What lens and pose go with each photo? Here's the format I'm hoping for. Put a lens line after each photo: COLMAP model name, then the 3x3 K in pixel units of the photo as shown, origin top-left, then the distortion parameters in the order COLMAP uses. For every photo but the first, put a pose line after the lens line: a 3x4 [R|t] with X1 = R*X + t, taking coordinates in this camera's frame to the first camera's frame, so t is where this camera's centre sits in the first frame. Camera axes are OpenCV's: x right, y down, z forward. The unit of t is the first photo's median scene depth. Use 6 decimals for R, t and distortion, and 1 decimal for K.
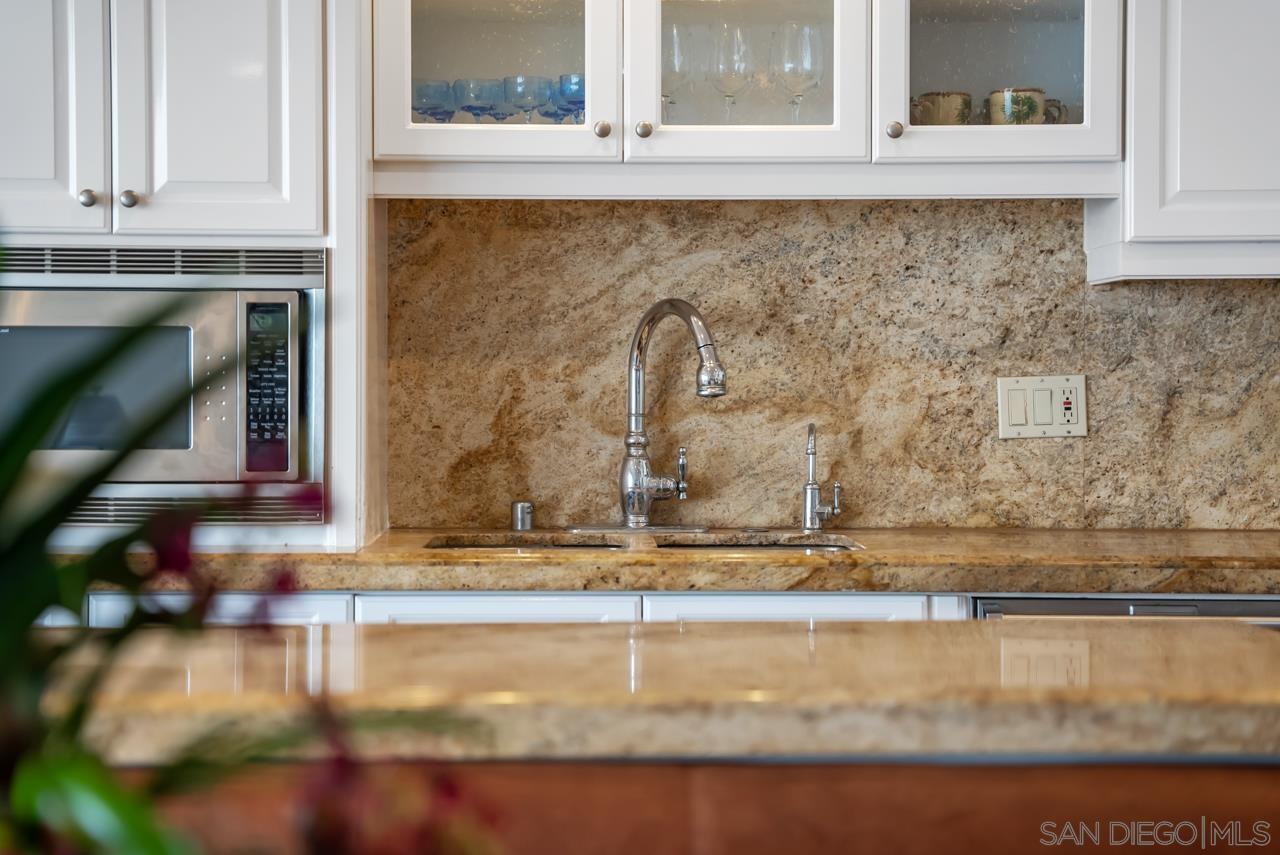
lens RADIAL K [[2311.9, 0, 640.0], [0, 2311.9, 427.5], [0, 0, 1]] dist [0.263563, -0.013348]
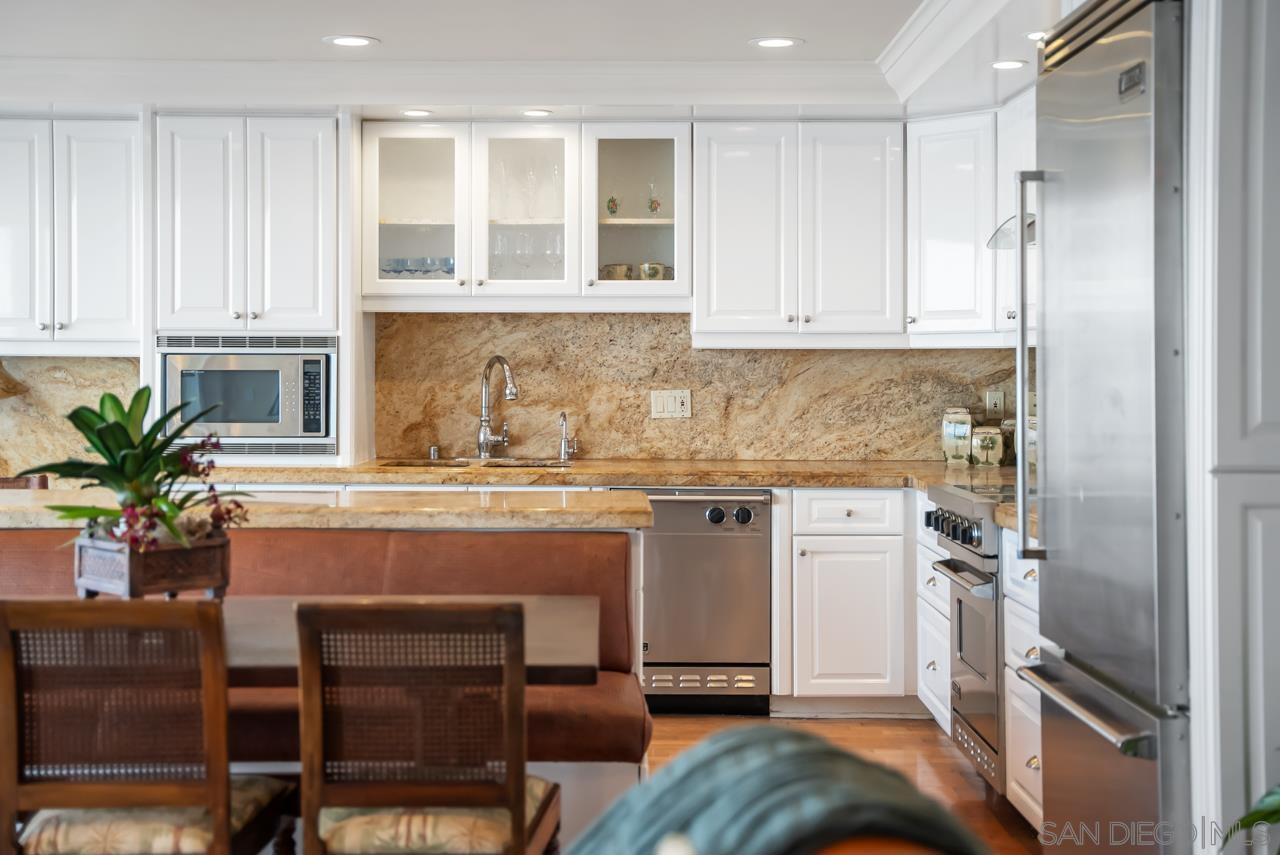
lens RADIAL K [[1782.7, 0, 639.1], [0, 1782.7, 410.3], [0, 0, 1]] dist [0.163993, 0.033705]
pose [[0.997741, 0.004149, -0.067047, 0.256336], [-0.003348, 0.999922, 0.012054, -0.023280], [0.067091, -0.011802, 0.997677, -0.683519]]
